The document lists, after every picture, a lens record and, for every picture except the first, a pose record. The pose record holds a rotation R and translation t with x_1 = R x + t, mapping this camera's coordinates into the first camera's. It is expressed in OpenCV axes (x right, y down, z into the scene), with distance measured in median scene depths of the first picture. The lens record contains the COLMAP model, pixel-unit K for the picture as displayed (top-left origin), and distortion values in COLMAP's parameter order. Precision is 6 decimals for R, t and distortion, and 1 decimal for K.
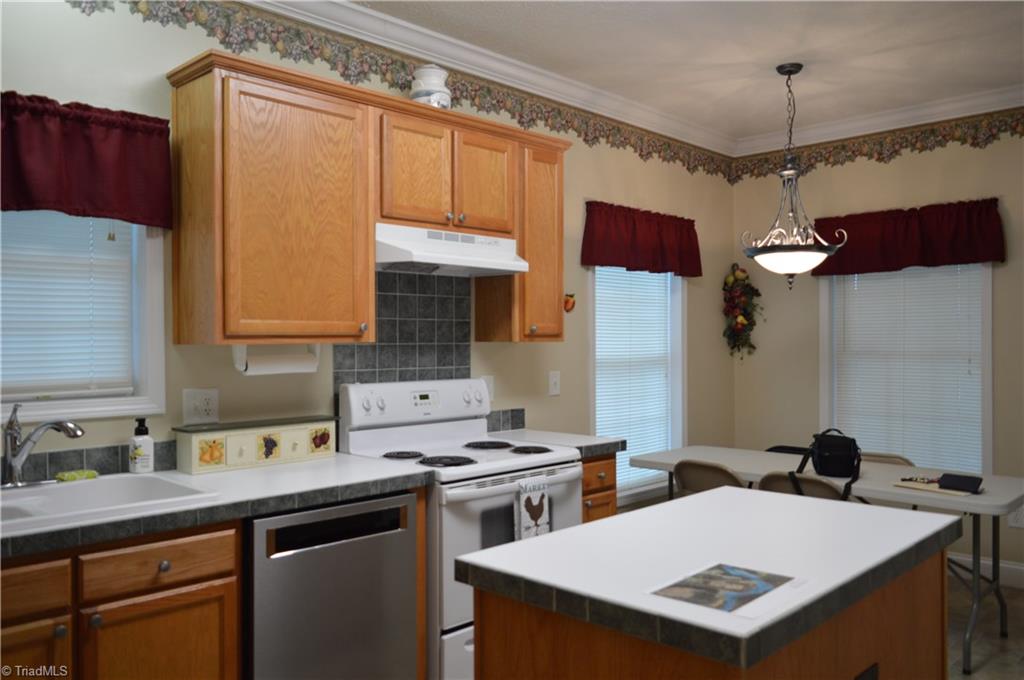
lens RADIAL K [[803.8, 0, 510.5], [0, 803.8, 339.9], [0, 0, 1]] dist [-0.026280, -0.004638]
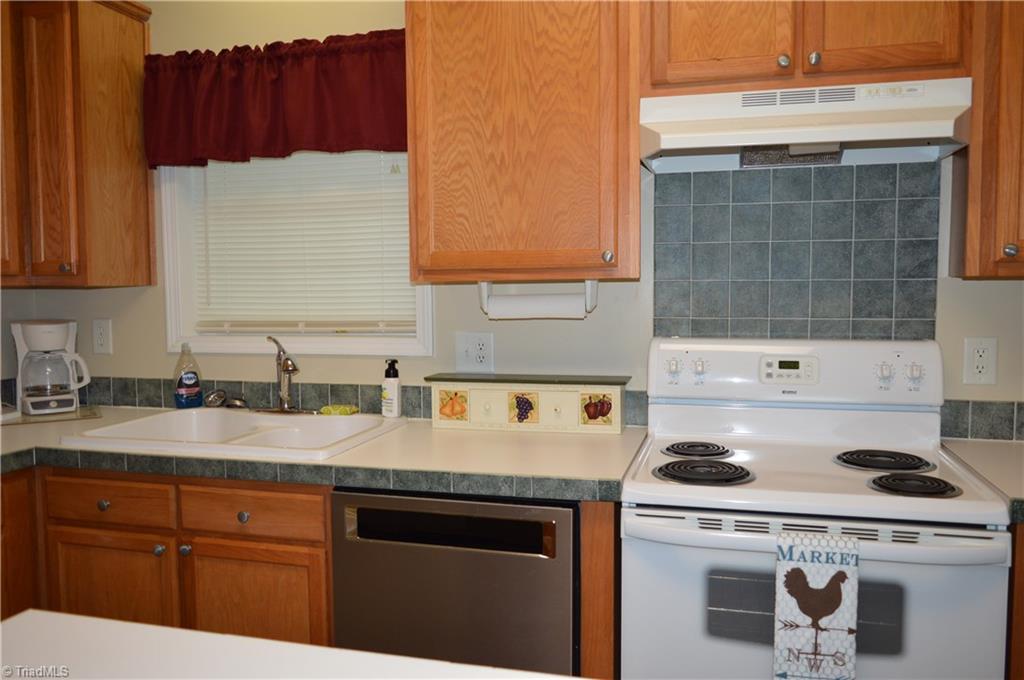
lens RADIAL K [[803.8, 0, 512.0], [0, 803.8, 342.1], [0, 0, 1]] dist [-0.026280, -0.004638]
pose [[0.485910, 0.066395, -0.871483, 0.395759], [0.006196, 0.996824, 0.079400, 0.002723], [0.873987, -0.043981, 0.483955, 0.608478]]
